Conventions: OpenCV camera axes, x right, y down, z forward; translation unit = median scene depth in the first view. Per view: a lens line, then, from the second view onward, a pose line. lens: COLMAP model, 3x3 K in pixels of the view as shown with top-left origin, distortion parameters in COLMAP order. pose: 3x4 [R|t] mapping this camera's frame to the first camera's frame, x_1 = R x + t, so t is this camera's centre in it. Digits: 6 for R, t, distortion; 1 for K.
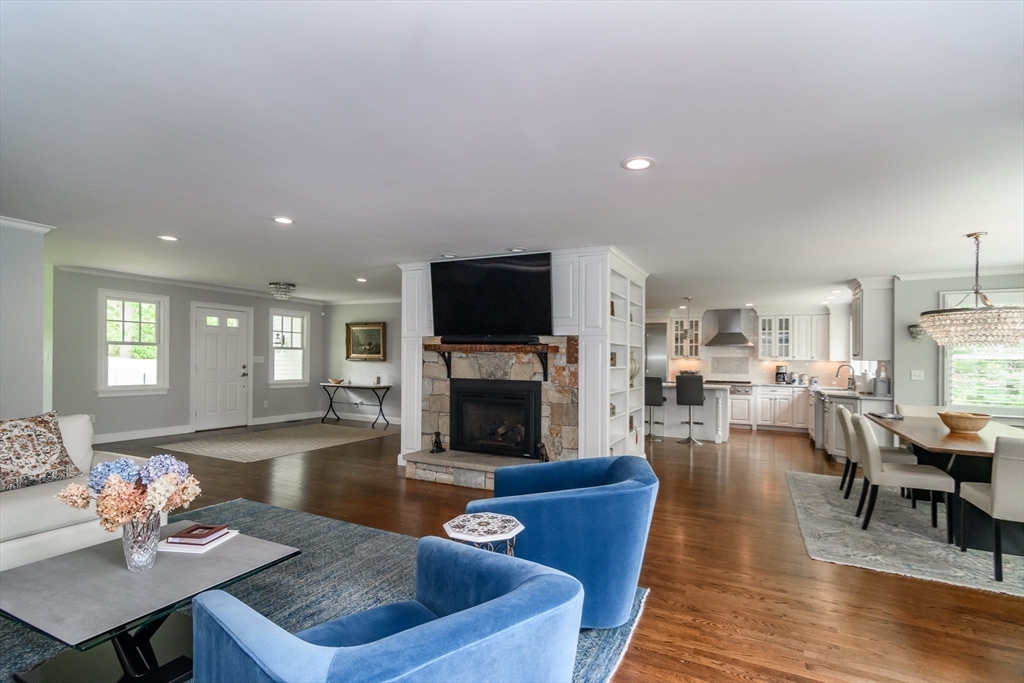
lens RADIAL K [[489.7, 0, 519.0], [0, 489.7, 351.9], [0, 0, 1]] dist [-0.006085, -0.000303]
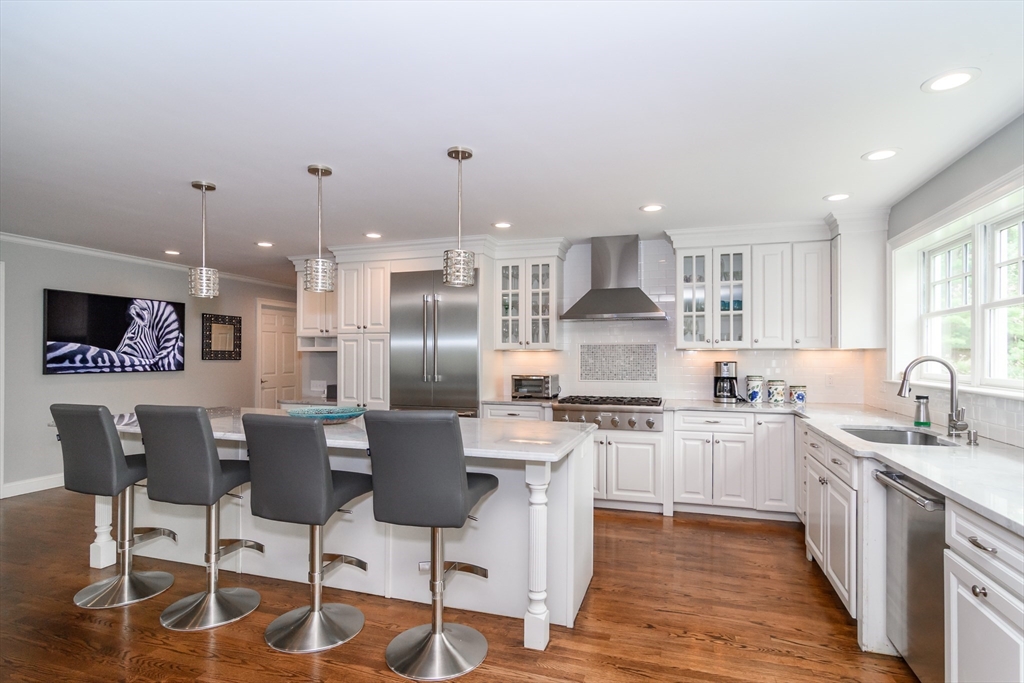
lens RADIAL K [[523.5, 0, 507.4], [0, 523.5, 348.3], [0, 0, 1]] dist [0.005661, 0.000484]
pose [[0.993216, -0.011570, 0.115704, 0.285531], [0.010991, 0.999924, 0.005641, 0.011380], [-0.115761, -0.004331, 0.993268, 0.552851]]
